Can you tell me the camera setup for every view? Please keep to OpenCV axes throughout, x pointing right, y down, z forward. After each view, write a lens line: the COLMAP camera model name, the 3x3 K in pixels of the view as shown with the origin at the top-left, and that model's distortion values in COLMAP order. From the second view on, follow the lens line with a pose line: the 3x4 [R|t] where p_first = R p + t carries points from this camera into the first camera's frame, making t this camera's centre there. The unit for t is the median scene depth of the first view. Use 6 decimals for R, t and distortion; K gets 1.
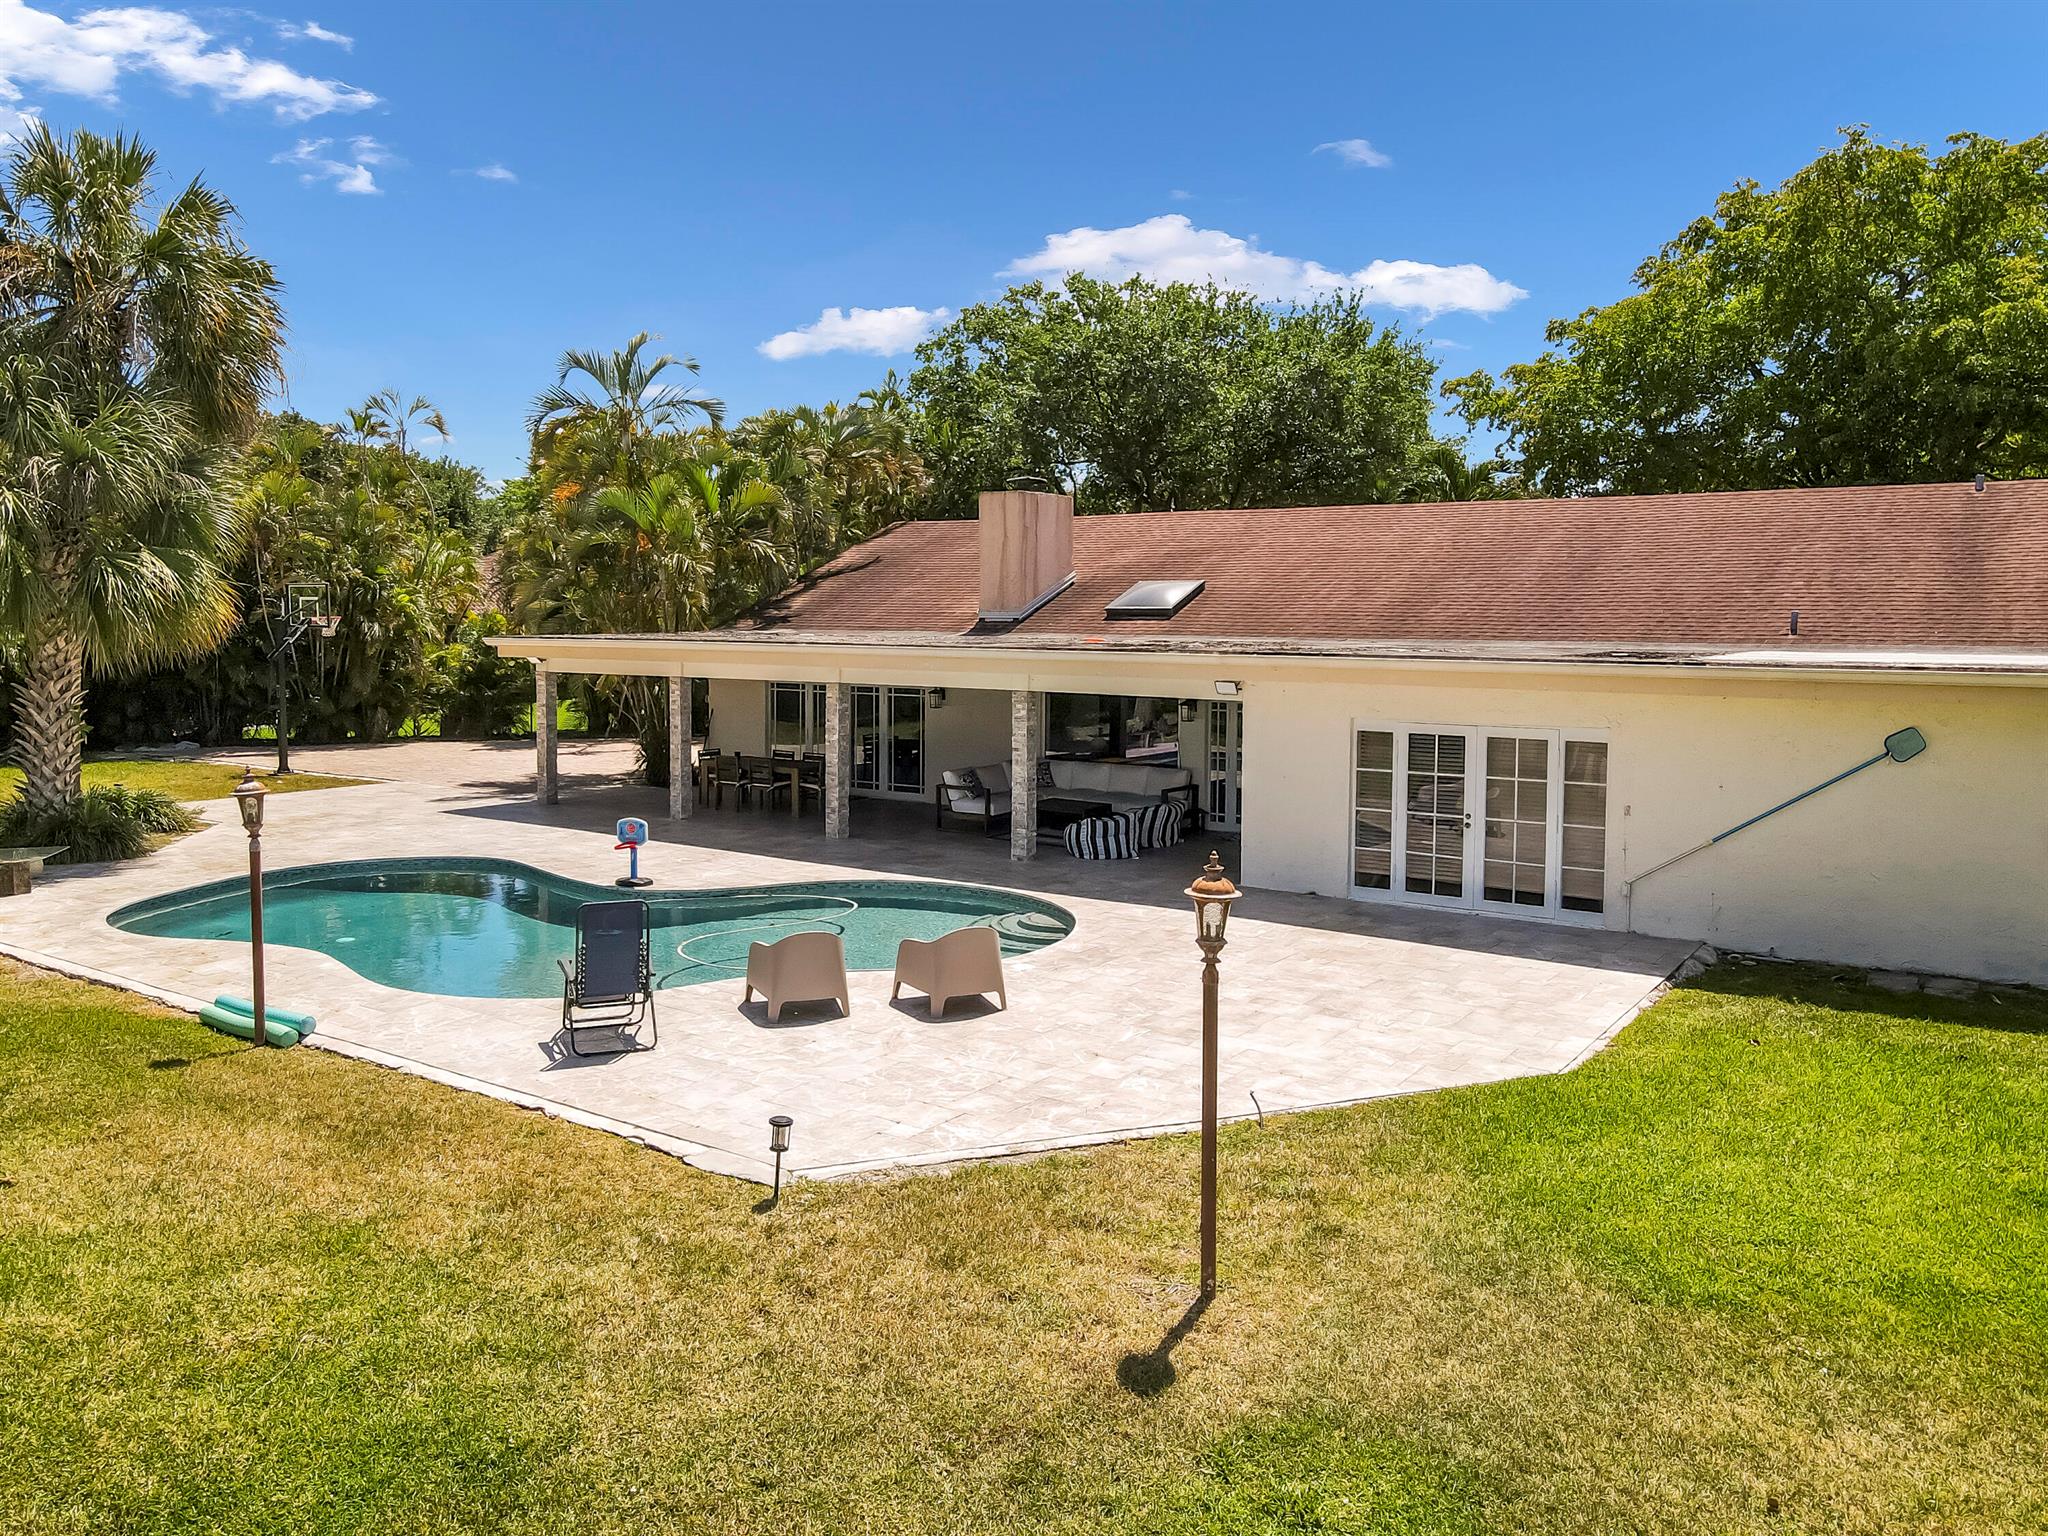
lens RADIAL K [[1534.4, 0, 1022.1], [0, 1534.4, 745.6], [0, 0, 1]] dist [0.006736, 0.010491]
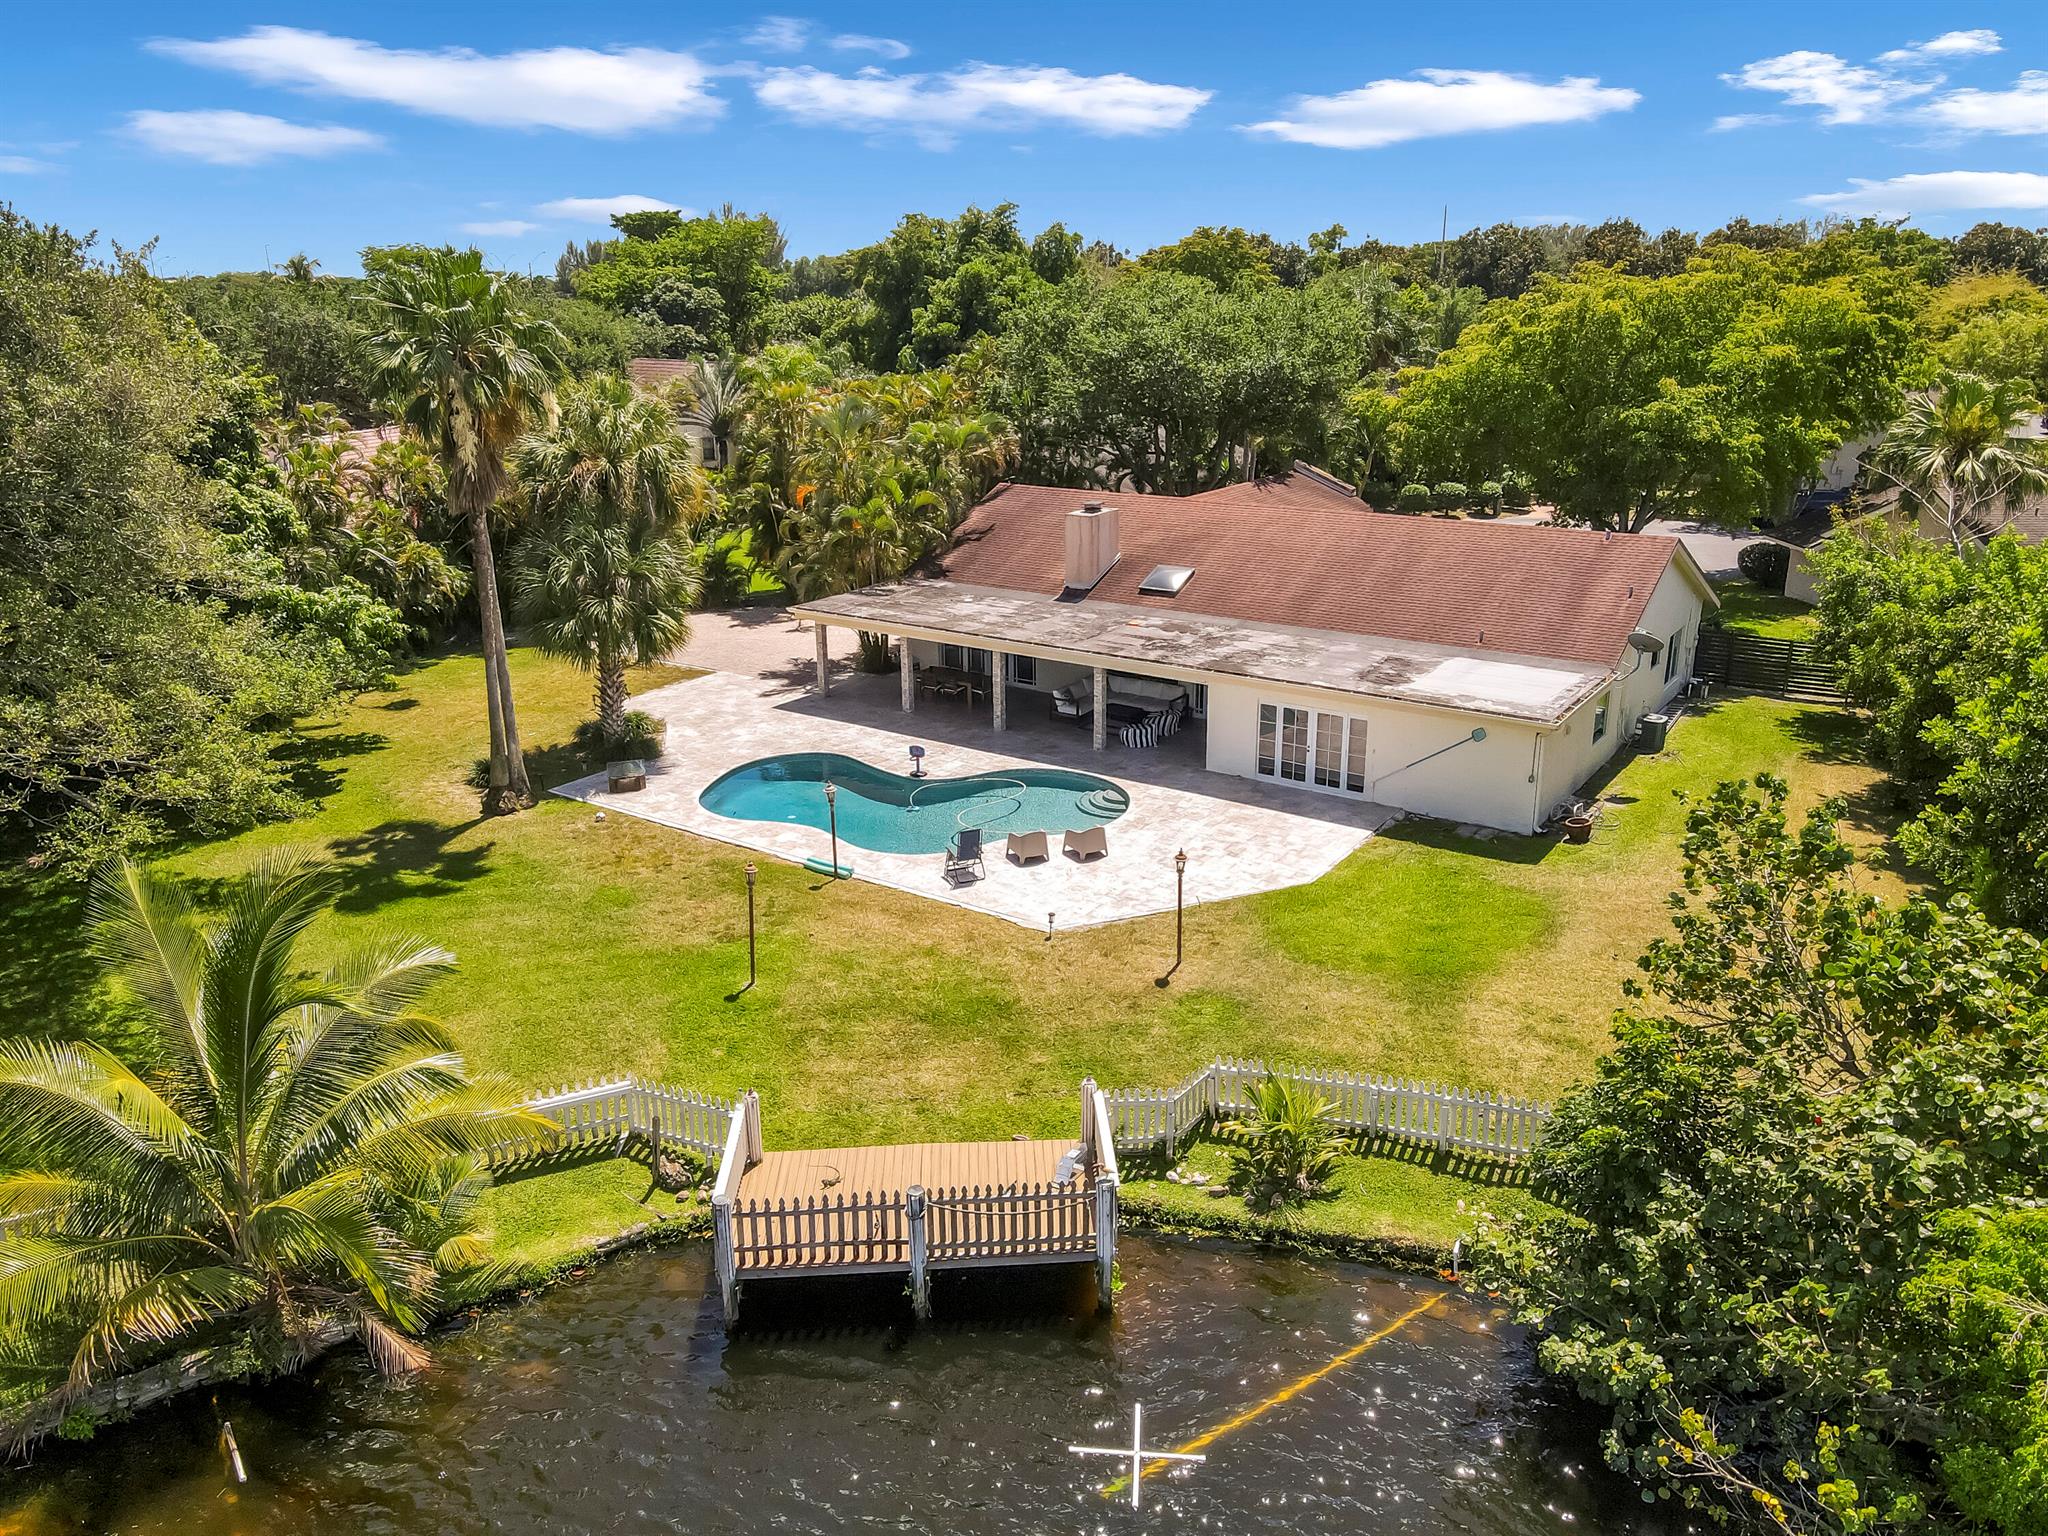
lens RADIAL K [[1534.4, 0, 1021.5], [0, 1534.4, 779.1], [0, 0, 1]] dist [0.006736, 0.010491]
pose [[0.999736, -0.020075, -0.011164, -0.118260], [0.022180, 0.970053, 0.241878, -0.553392], [0.005974, -0.242062, 0.970242, -1.410318]]
